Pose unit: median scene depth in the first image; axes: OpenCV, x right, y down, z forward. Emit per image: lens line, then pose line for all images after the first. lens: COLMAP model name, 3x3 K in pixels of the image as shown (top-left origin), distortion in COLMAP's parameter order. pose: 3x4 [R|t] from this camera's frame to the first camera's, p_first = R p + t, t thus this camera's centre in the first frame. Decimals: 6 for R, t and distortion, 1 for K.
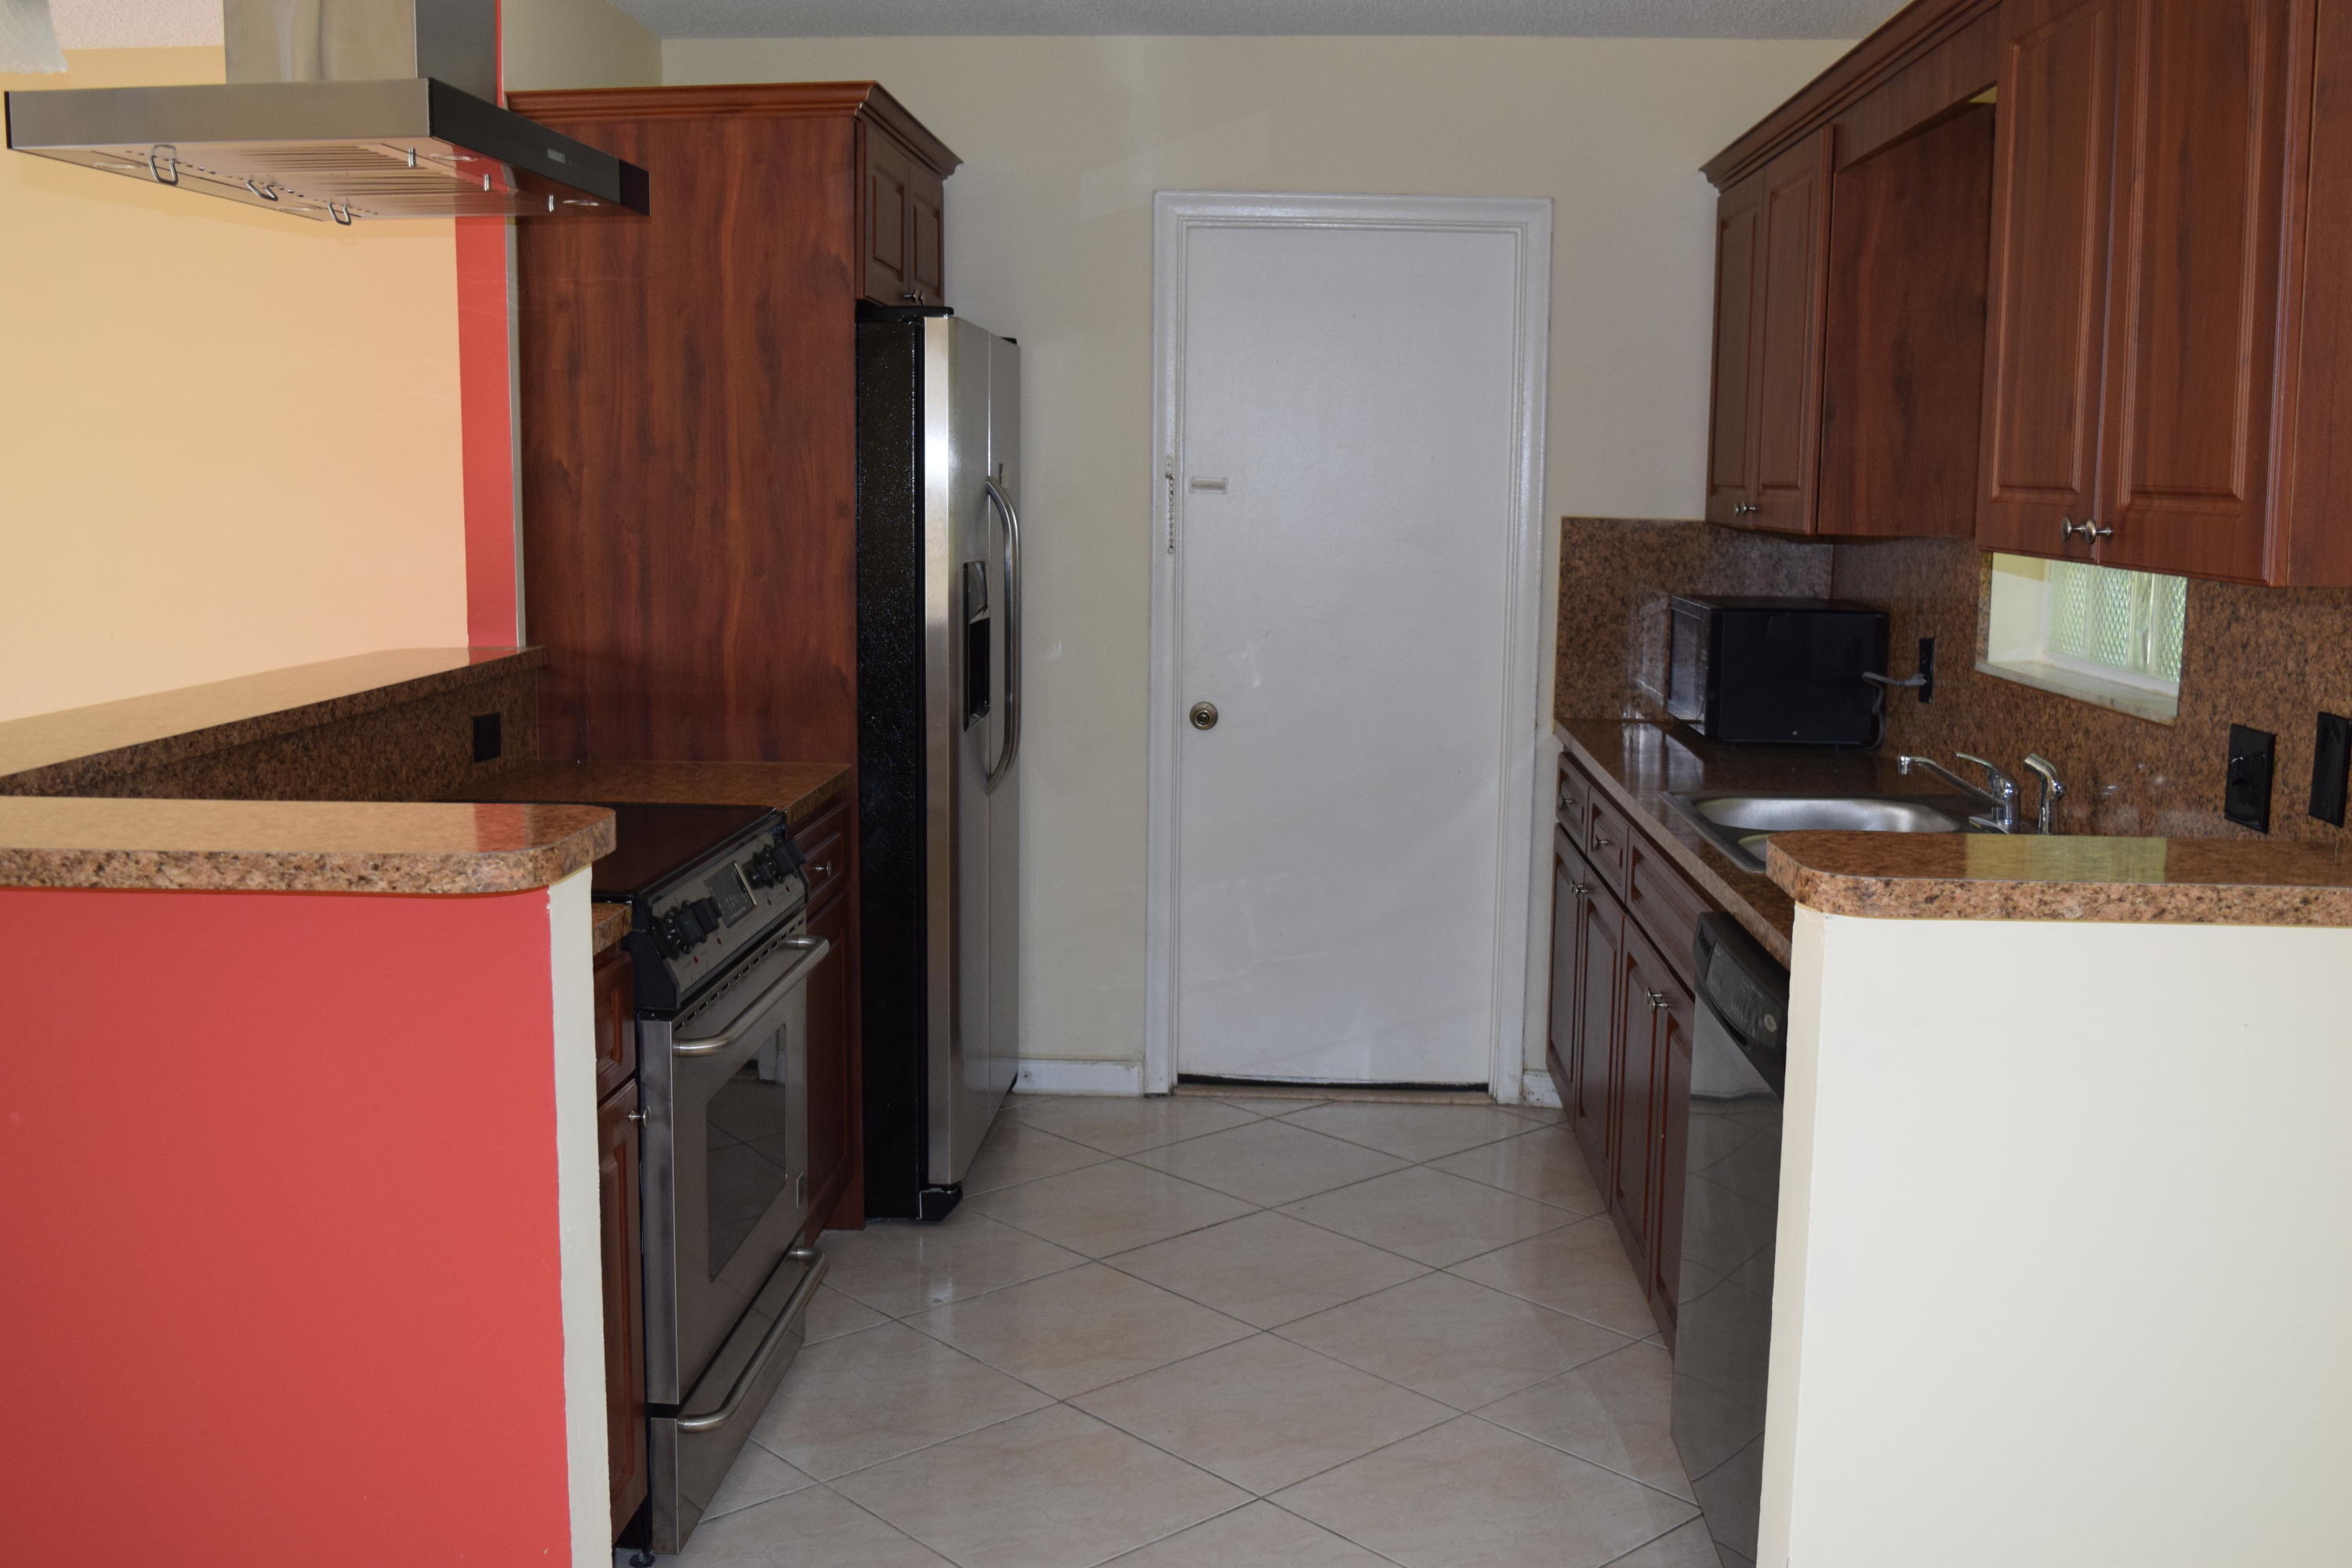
lens RADIAL K [[2285.4, 0, 1176.0], [0, 2285.4, 784.0], [0, 0, 1]] dist [0.003092, -0.081906]
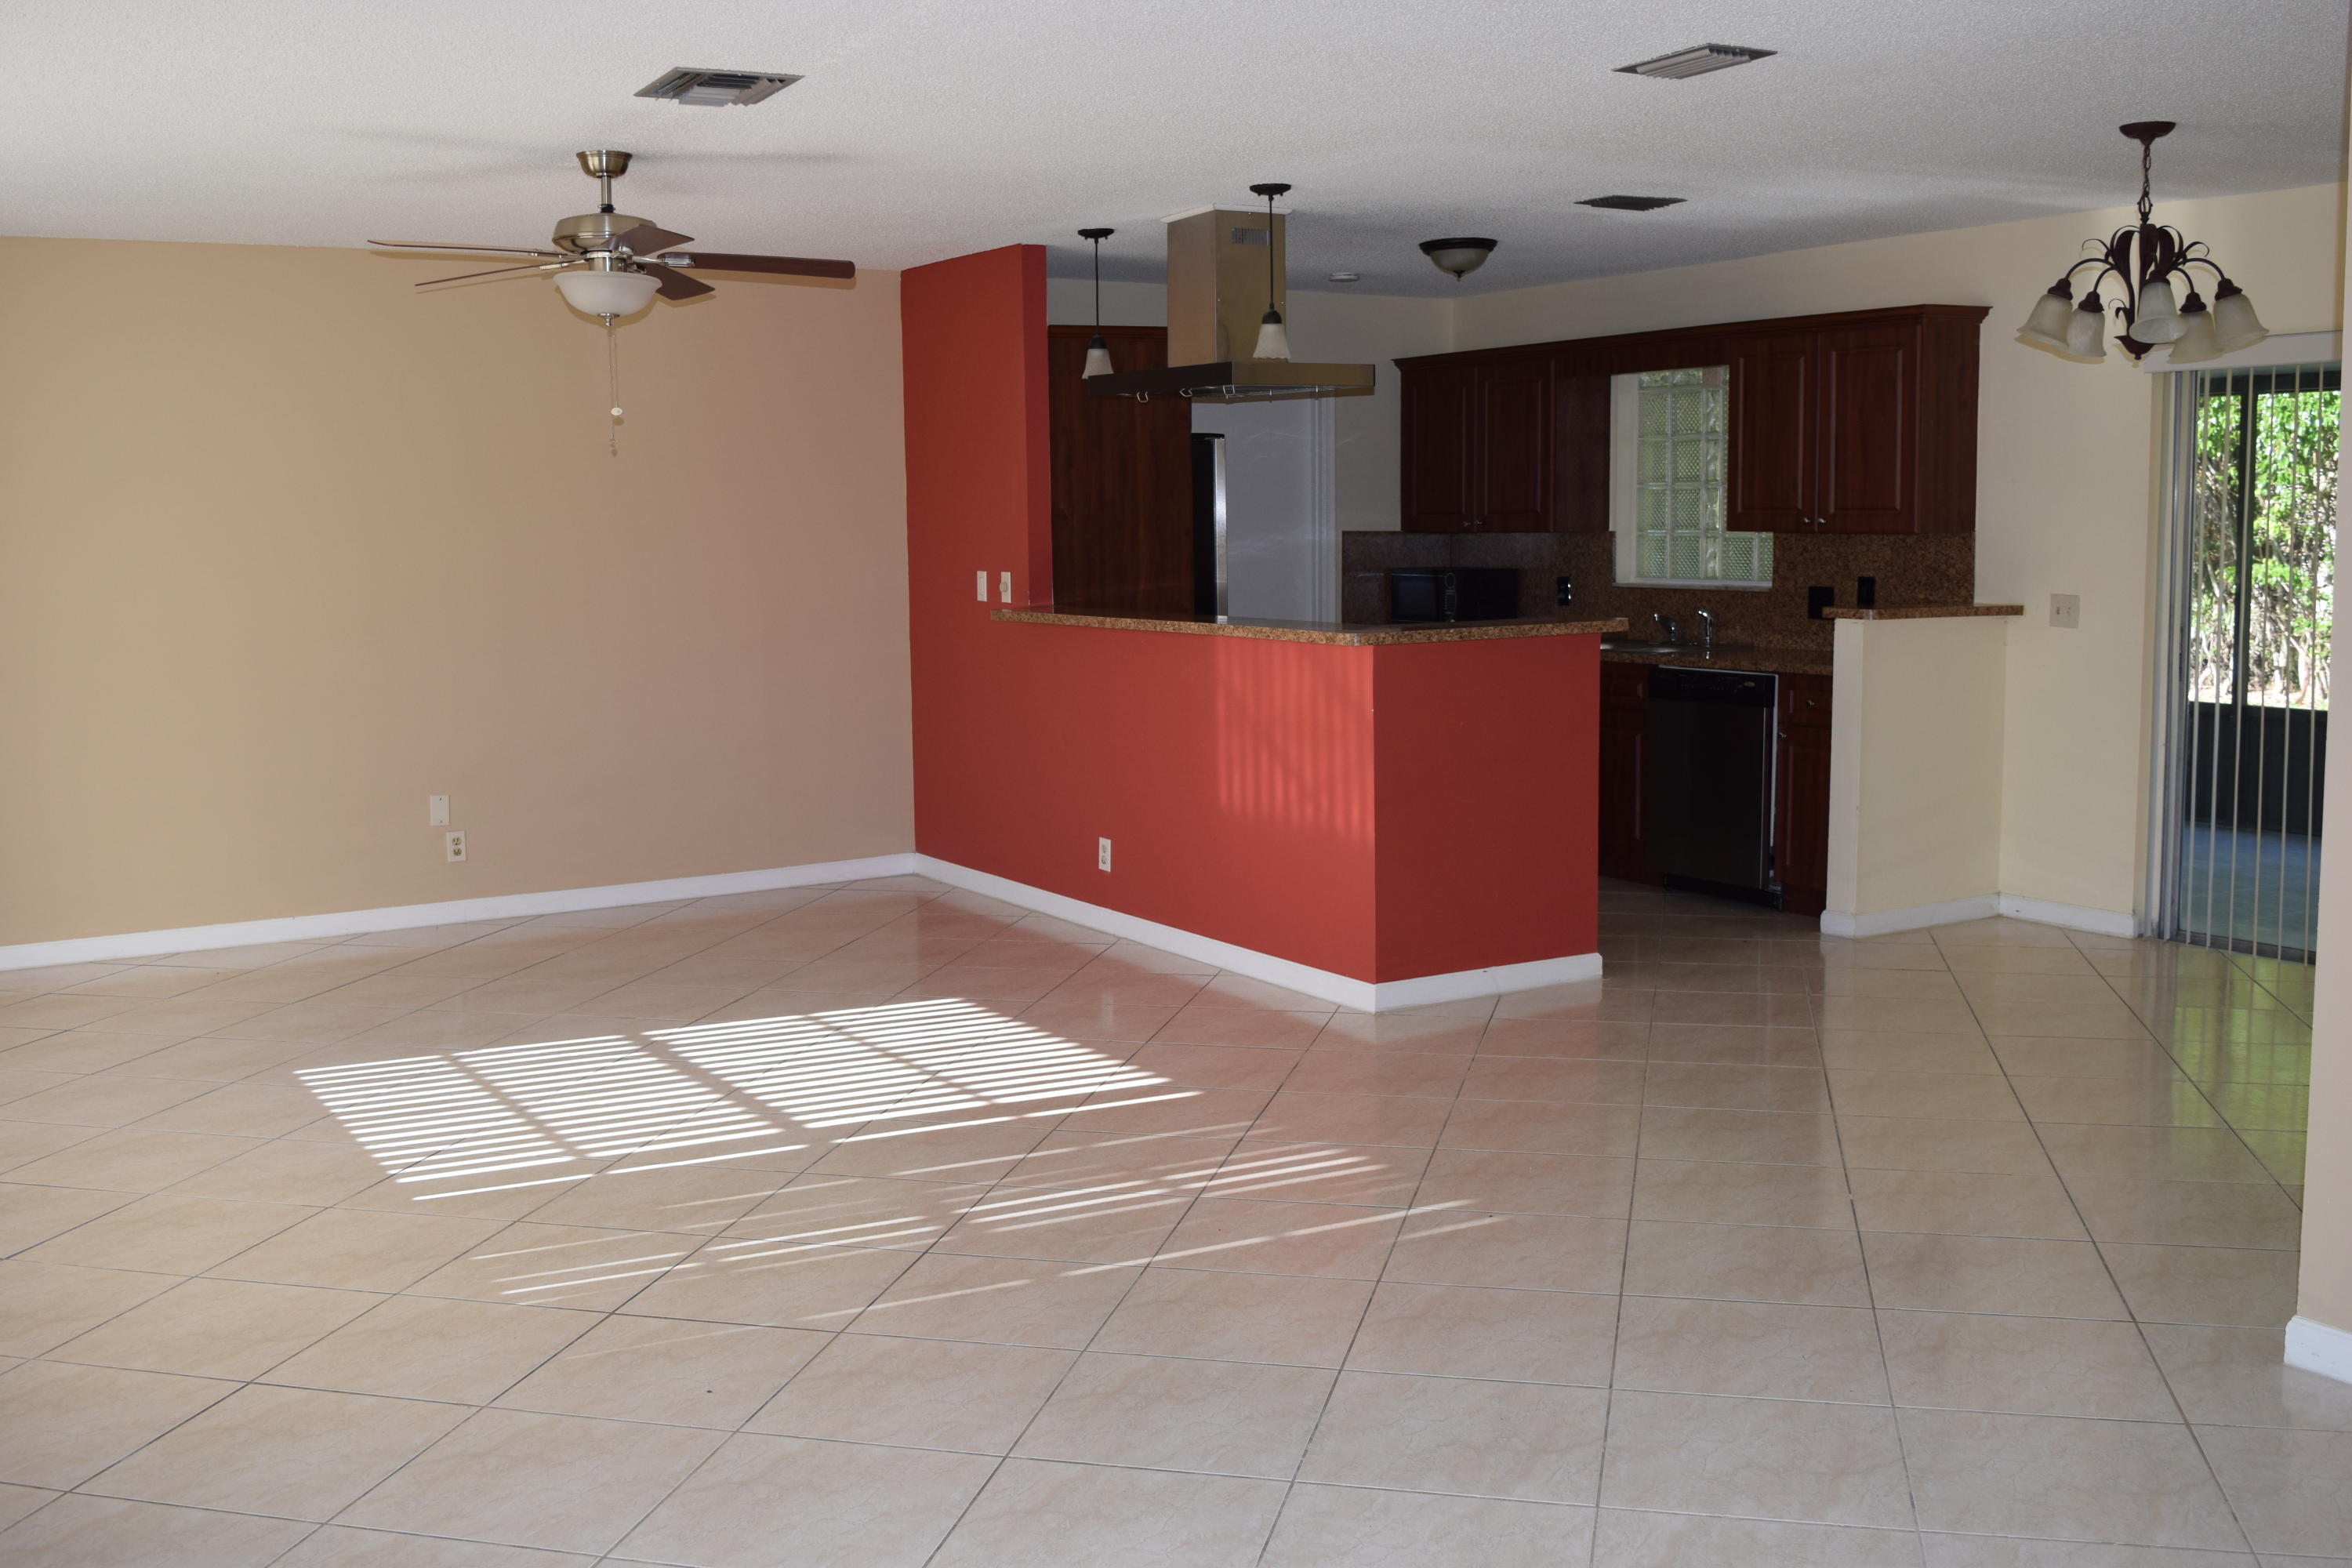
lens RADIAL K [[2285.4, 0, 1176.0], [0, 2285.4, 784.0], [0, 0, 1]] dist [0.003092, -0.081906]
pose [[0.843486, -0.080384, 0.531103, -1.059893], [0.091279, 0.995809, 0.005752, 0.079544], [-0.529339, 0.043626, 0.847288, -0.624864]]
